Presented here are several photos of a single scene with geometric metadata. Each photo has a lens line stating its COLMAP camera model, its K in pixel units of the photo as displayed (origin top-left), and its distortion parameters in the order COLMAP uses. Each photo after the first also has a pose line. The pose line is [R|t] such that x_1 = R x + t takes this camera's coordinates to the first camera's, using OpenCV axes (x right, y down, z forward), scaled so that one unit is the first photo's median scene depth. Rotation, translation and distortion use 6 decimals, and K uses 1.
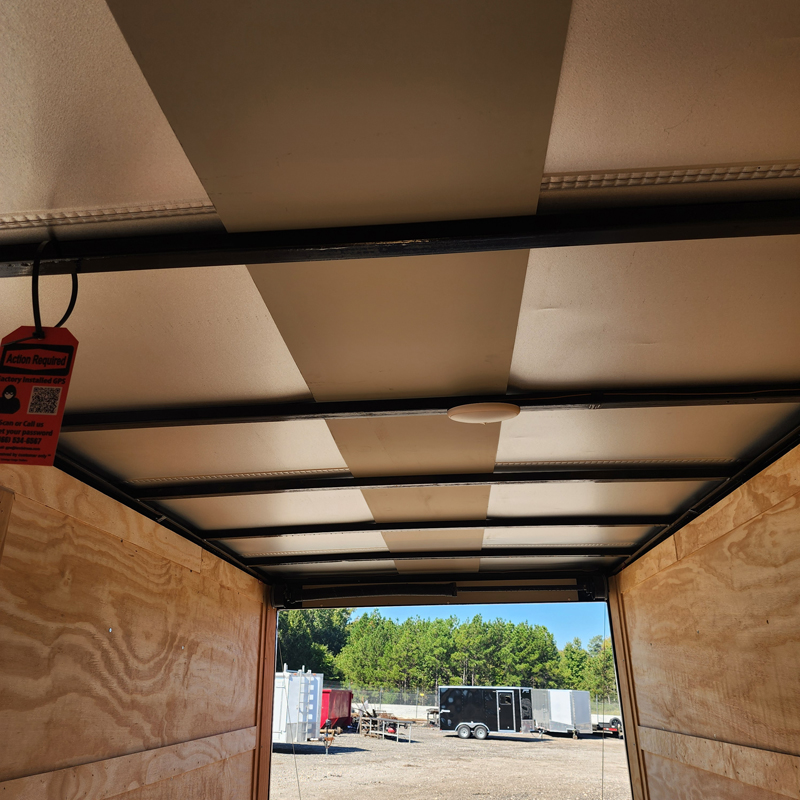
lens RADIAL K [[721.9, 0, 400.0], [0, 721.9, 400.0], [0, 0, 1]] dist [0.048944, -0.019335]
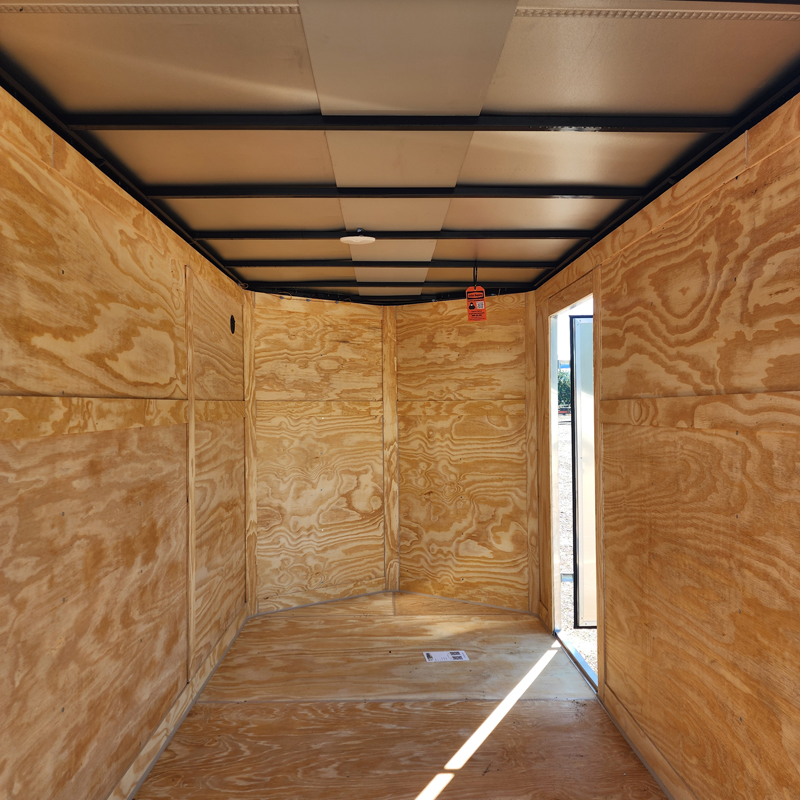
lens RADIAL K [[721.9, 0, 400.0], [0, 721.9, 400.0], [0, 0, 1]] dist [0.048944, -0.019335]
pose [[-0.994224, 0.017370, -0.105912, 0.155276], [0.056178, 0.925063, -0.375637, 0.881541], [0.091450, -0.379417, -0.920695, 1.981020]]
